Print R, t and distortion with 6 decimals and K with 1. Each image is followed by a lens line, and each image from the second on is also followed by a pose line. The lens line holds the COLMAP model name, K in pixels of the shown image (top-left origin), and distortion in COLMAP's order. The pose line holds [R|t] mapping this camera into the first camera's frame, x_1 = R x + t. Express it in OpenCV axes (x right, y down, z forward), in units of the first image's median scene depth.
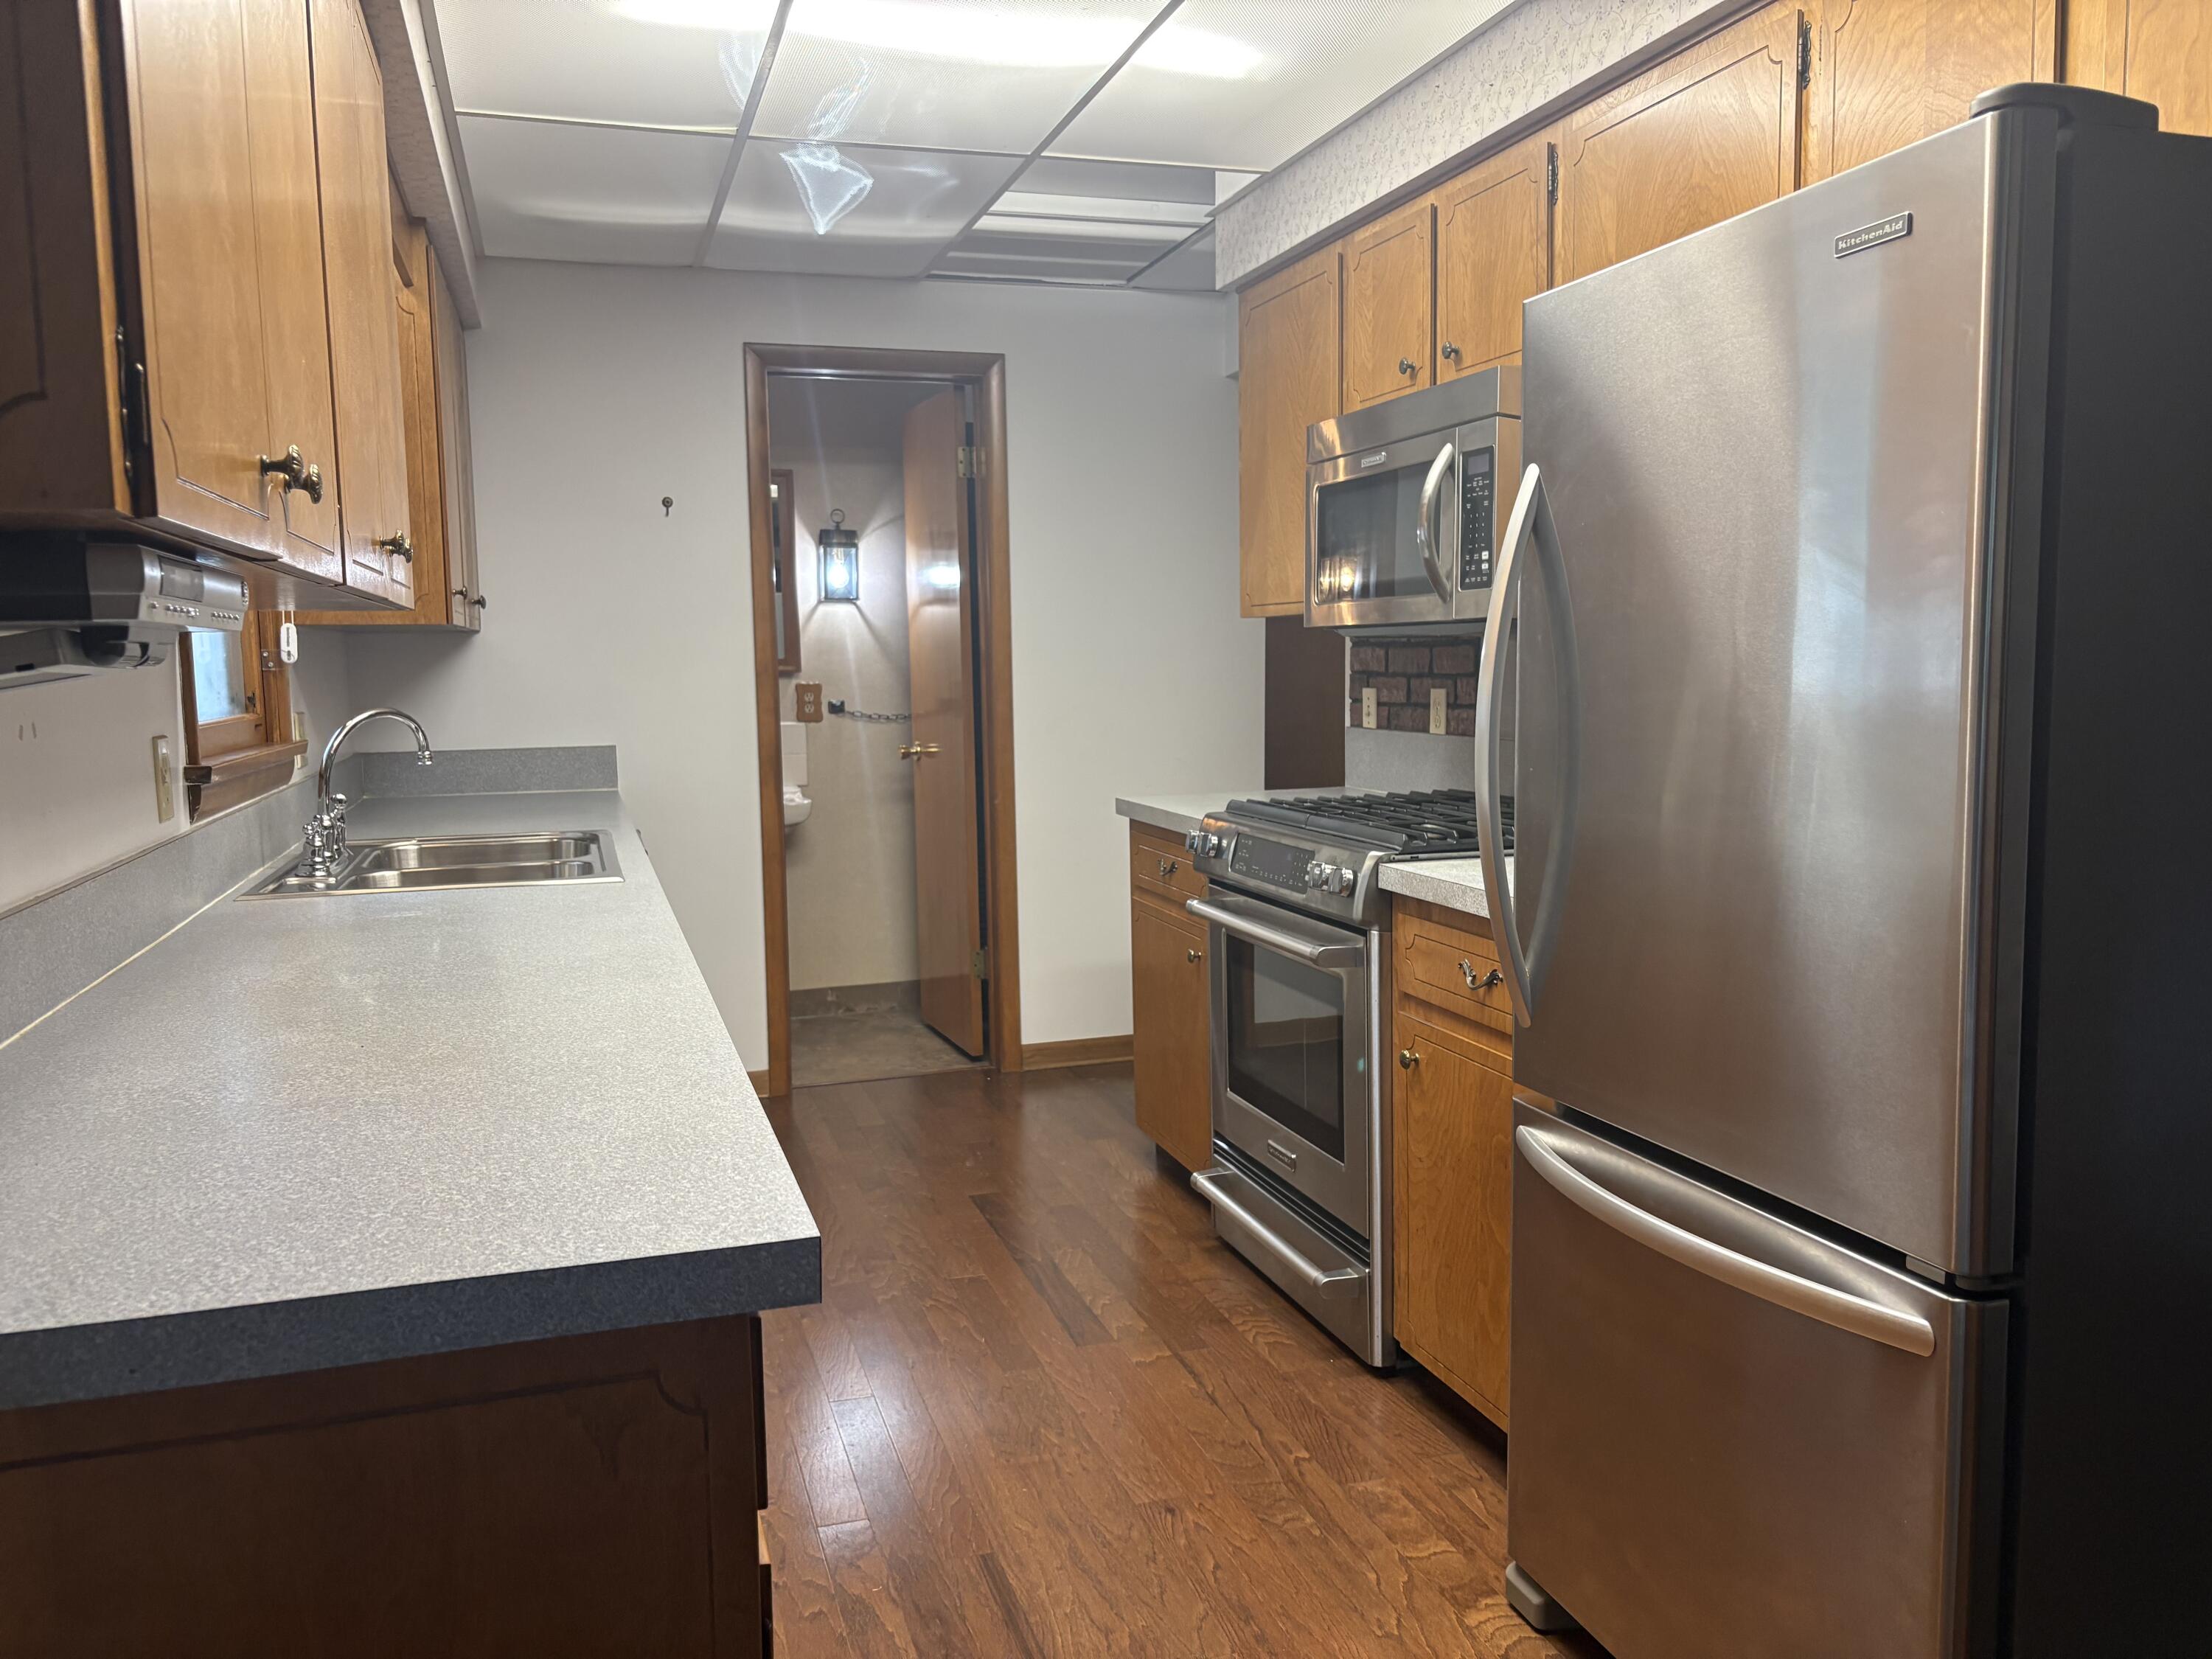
lens RADIAL K [[1671.6, 0, 1104.8], [0, 1671.6, 815.7], [0, 0, 1]] dist [0.042253, -0.048644]
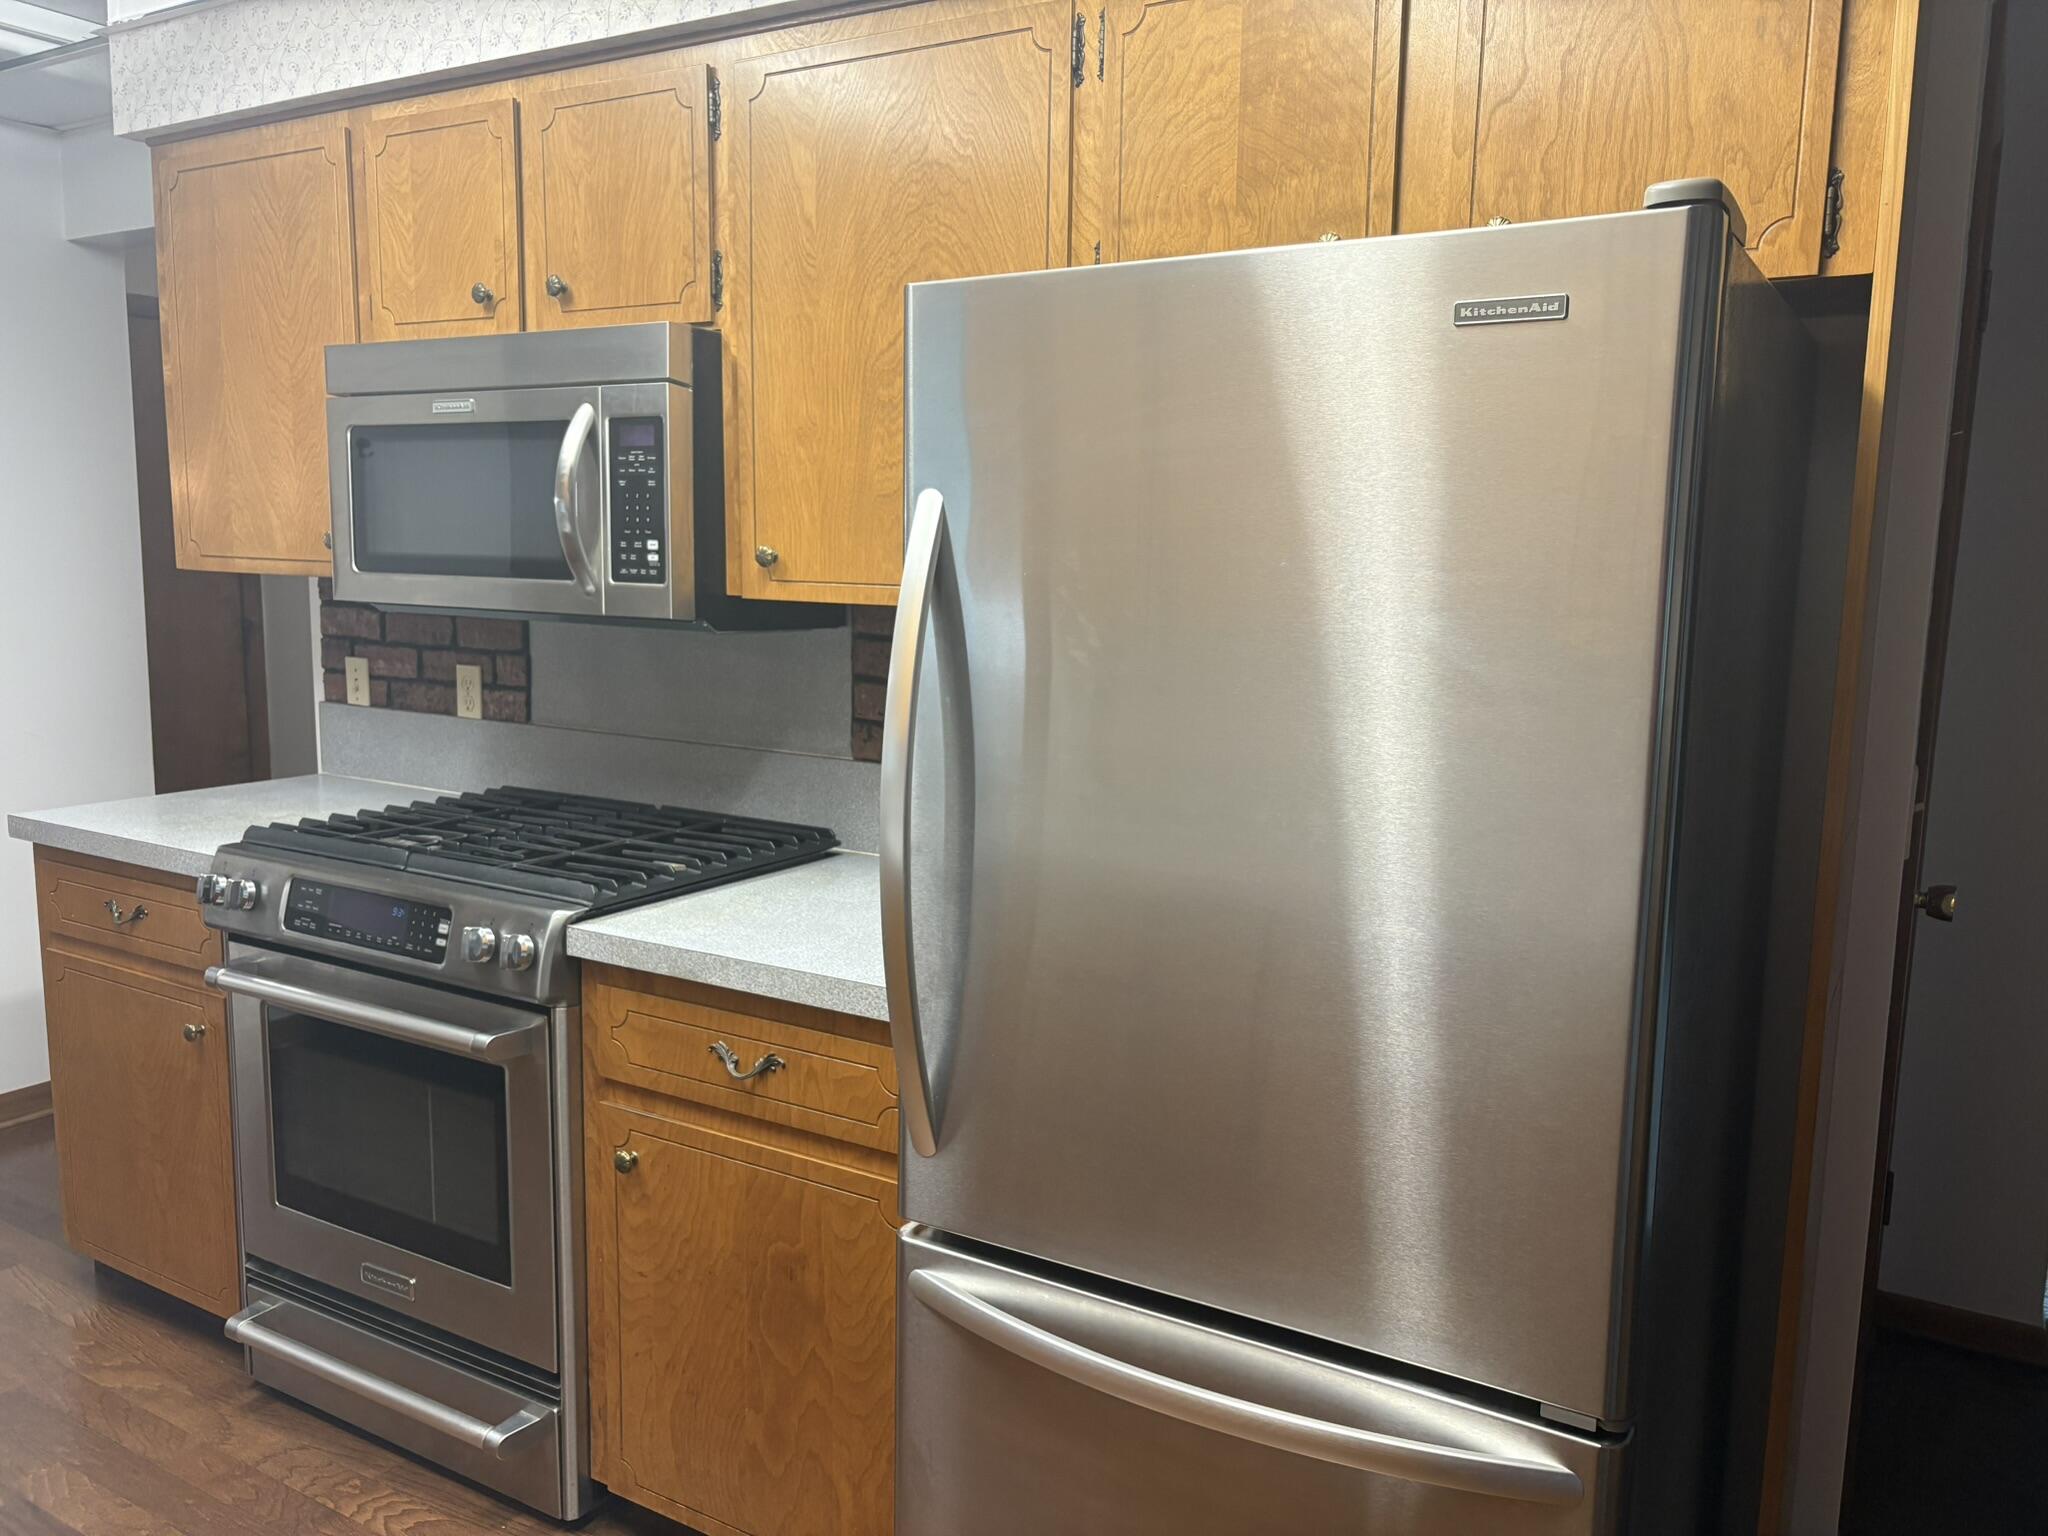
lens RADIAL K [[1547.7, 0, 1021.7], [0, 1547.7, 765.6], [0, 0, 1]] dist [0.042253, -0.048644]
pose [[0.749983, -0.064055, 0.658348, -0.130383], [0.033236, 0.997692, 0.059211, -0.069469], [-0.660621, -0.022526, 0.750381, 0.235654]]
